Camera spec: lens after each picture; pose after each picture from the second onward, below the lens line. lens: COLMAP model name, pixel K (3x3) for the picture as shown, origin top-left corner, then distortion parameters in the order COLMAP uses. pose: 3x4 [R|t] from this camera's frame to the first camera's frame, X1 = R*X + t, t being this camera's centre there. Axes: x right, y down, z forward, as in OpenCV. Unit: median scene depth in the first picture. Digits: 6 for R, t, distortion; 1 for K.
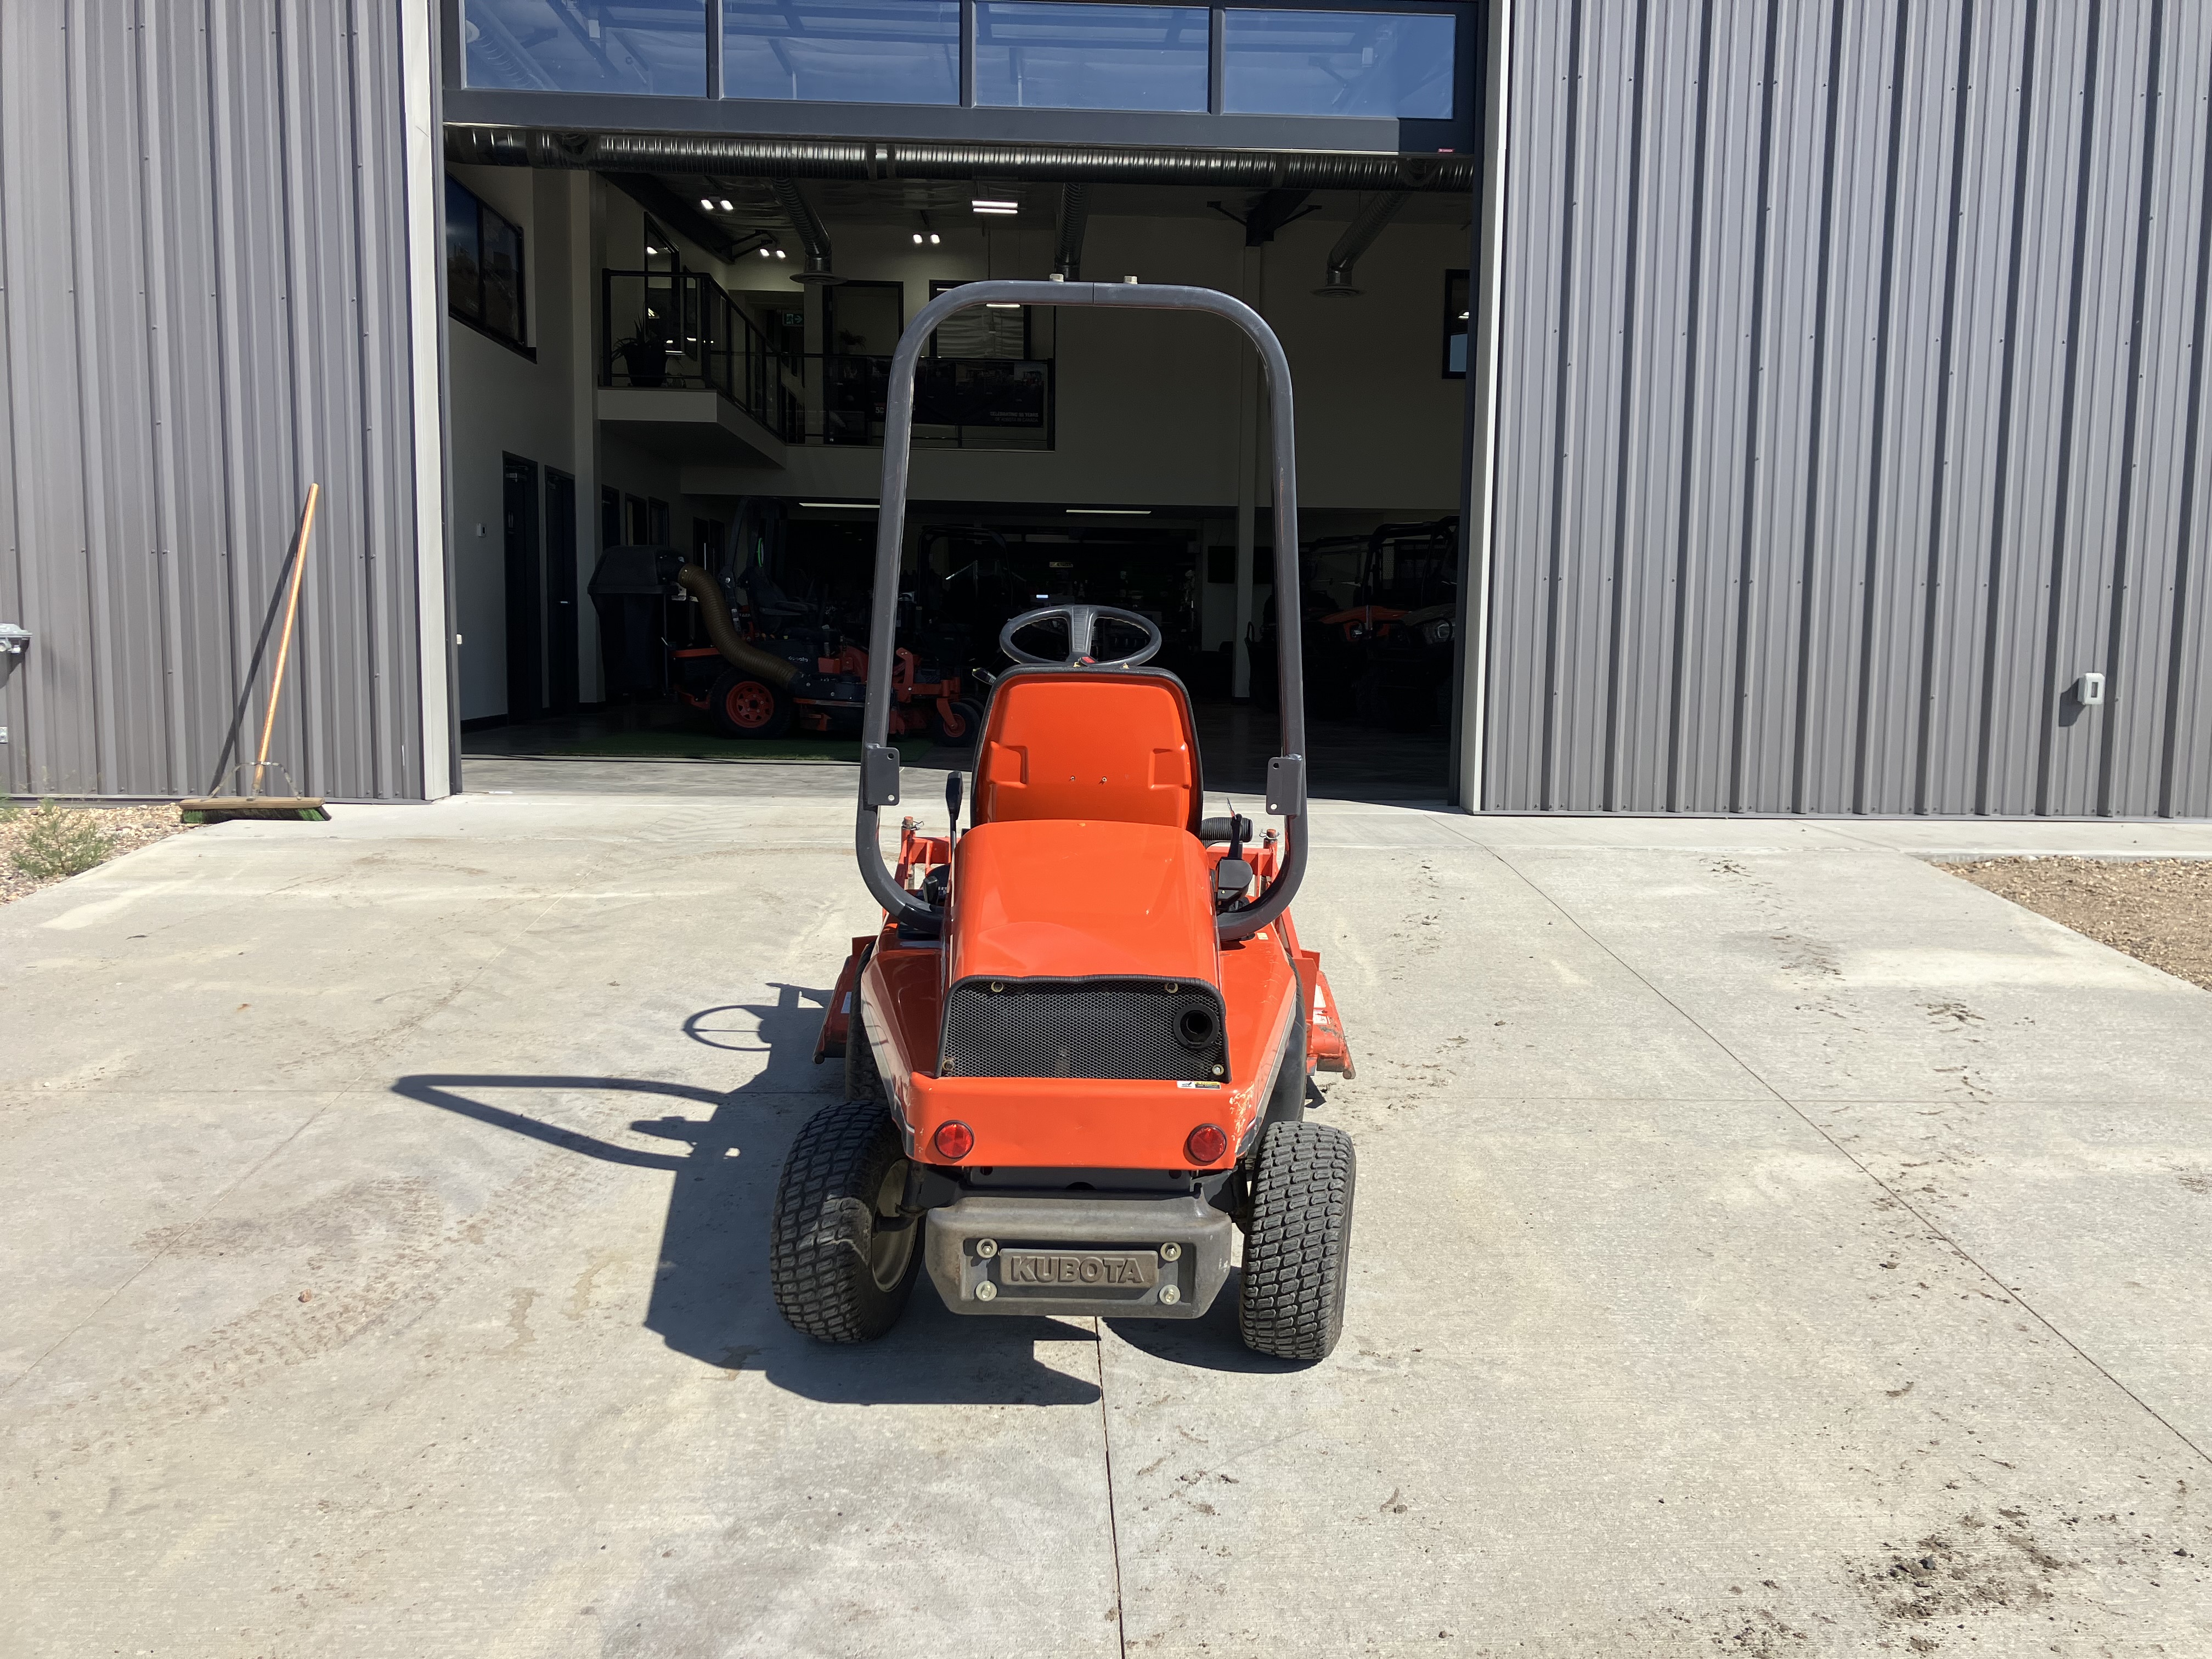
lens RADIAL K [[1798.0, 0, 1107.2], [0, 1798.0, 820.0], [0, 0, 1]] dist [0.002194, -0.004235]
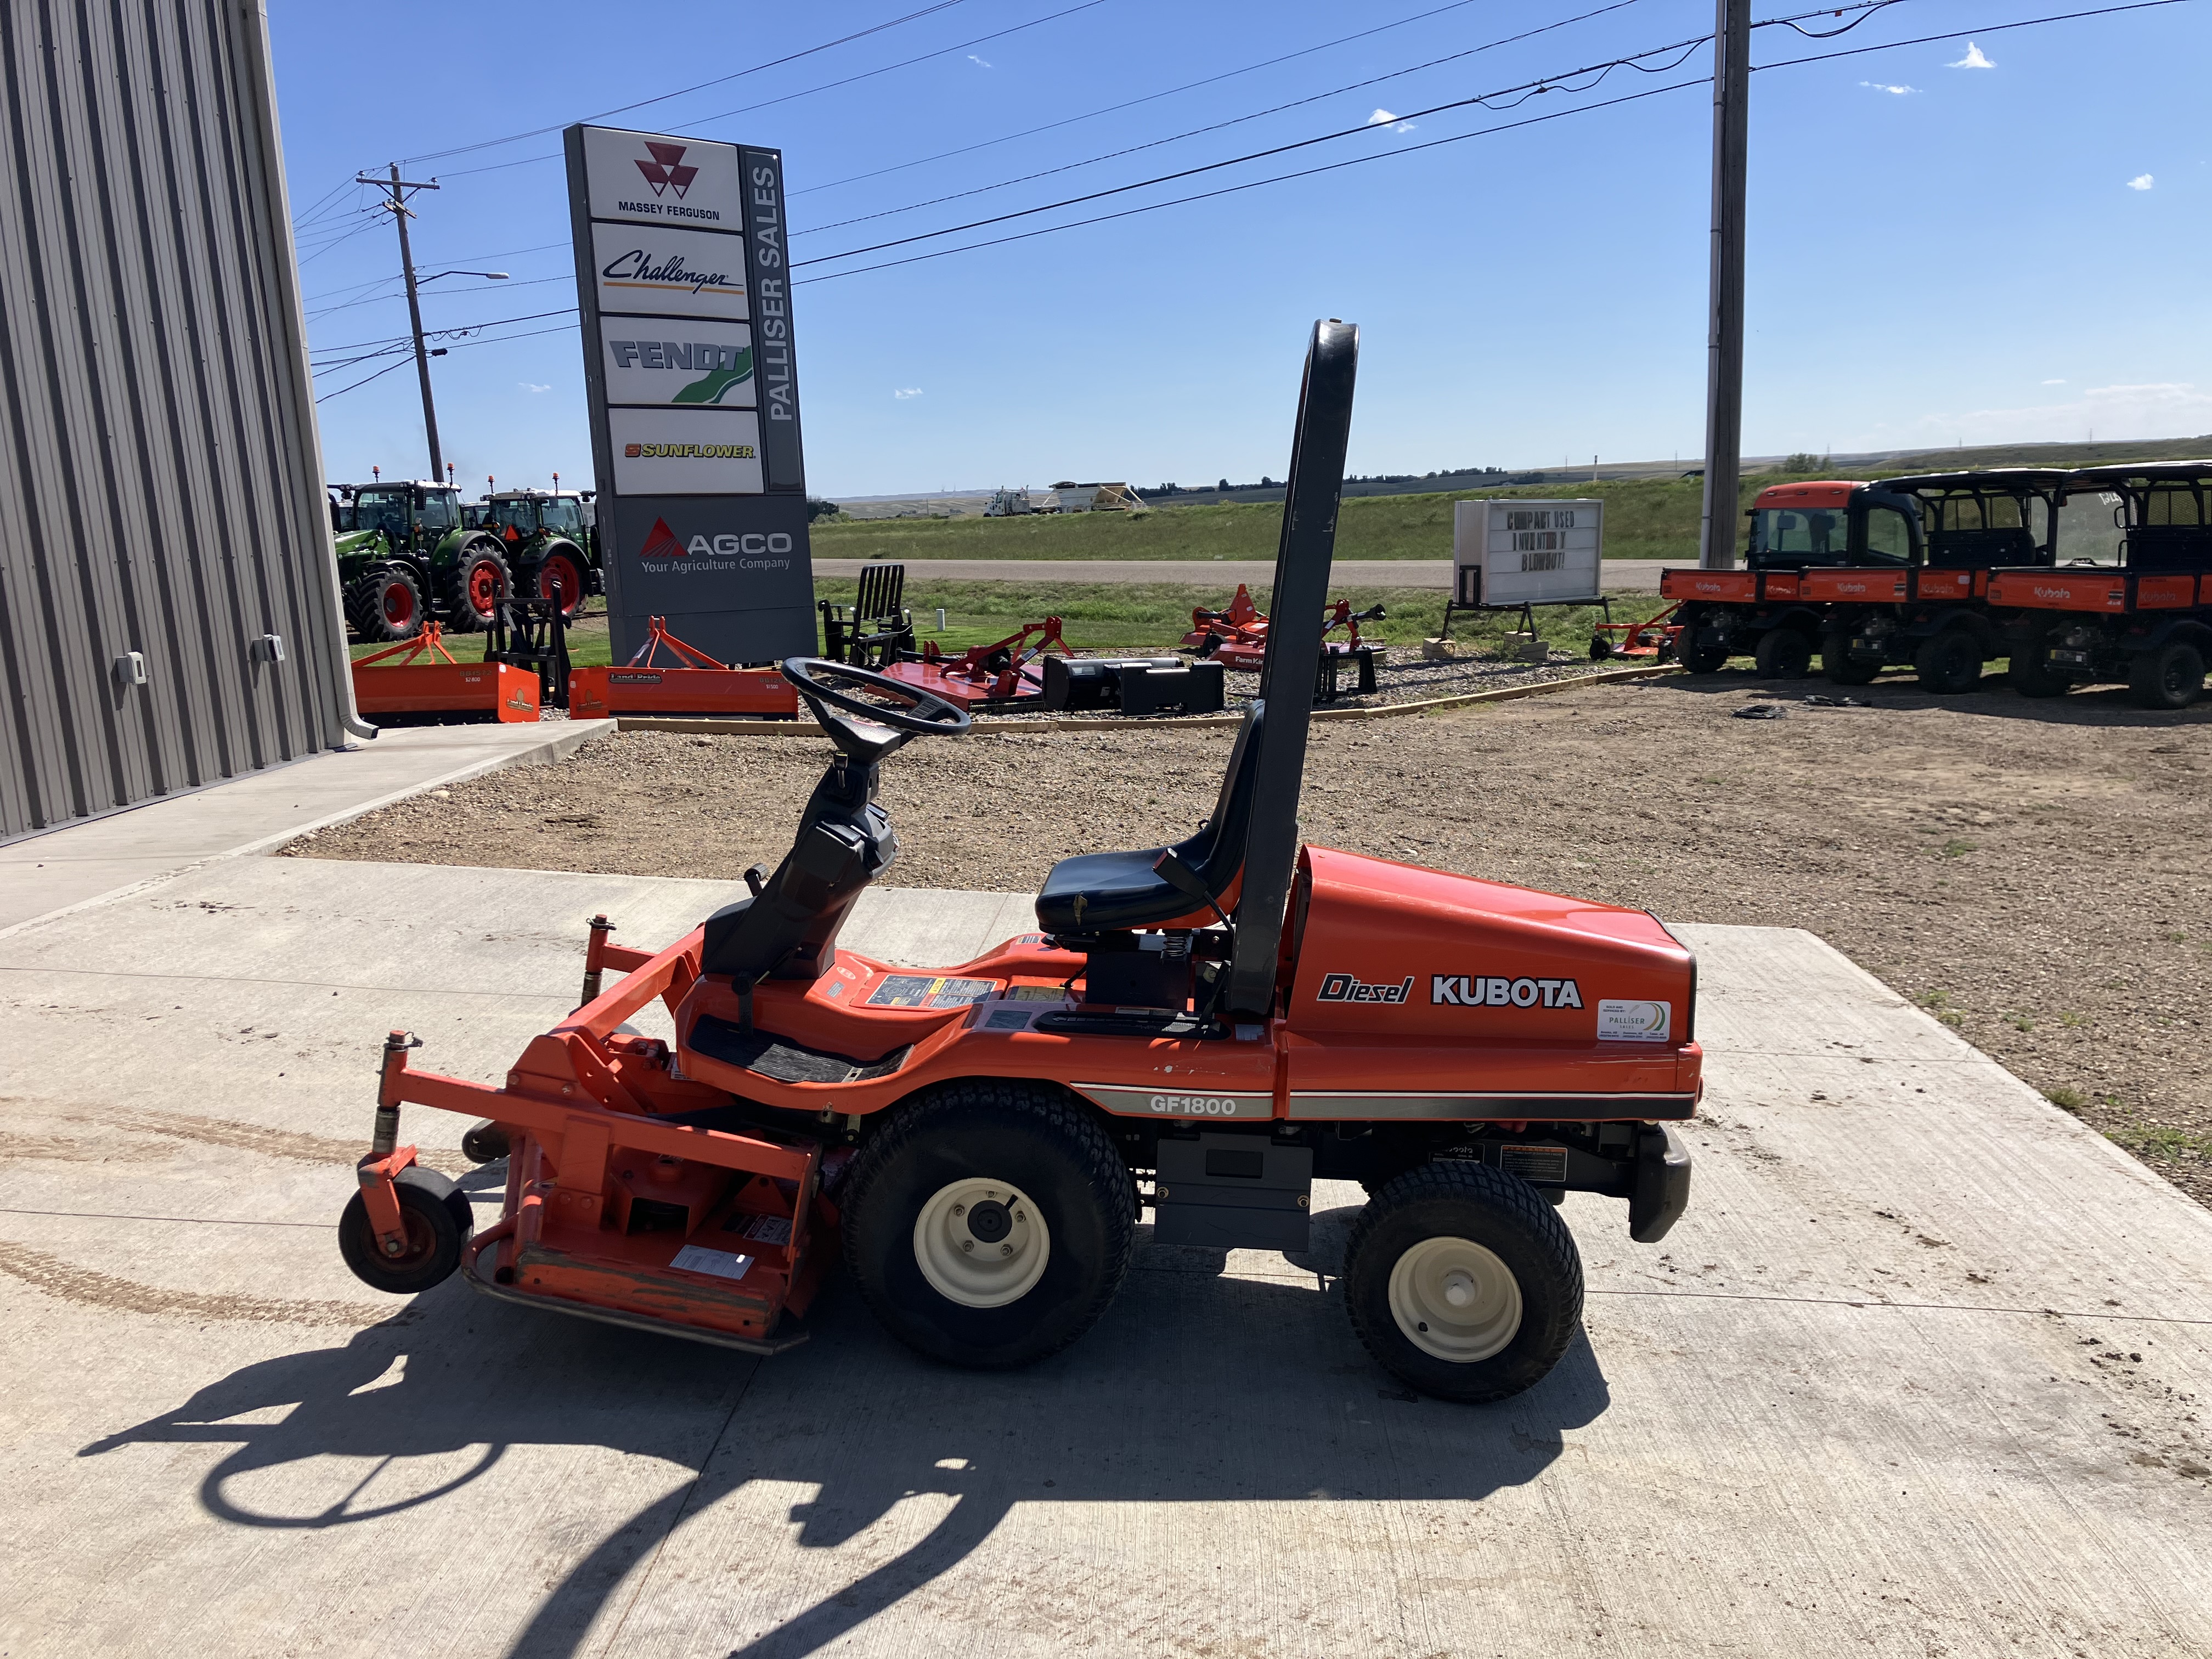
lens RADIAL K [[1798.0, 0, 1110.3], [0, 1798.0, 830.9], [0, 0, 1]] dist [0.002194, -0.004235]
pose [[0.124445, -0.206696, 0.970459, -1.009777], [0.165899, 0.968628, 0.185032, -0.223227], [-0.978259, 0.137972, 0.154831, 0.927534]]
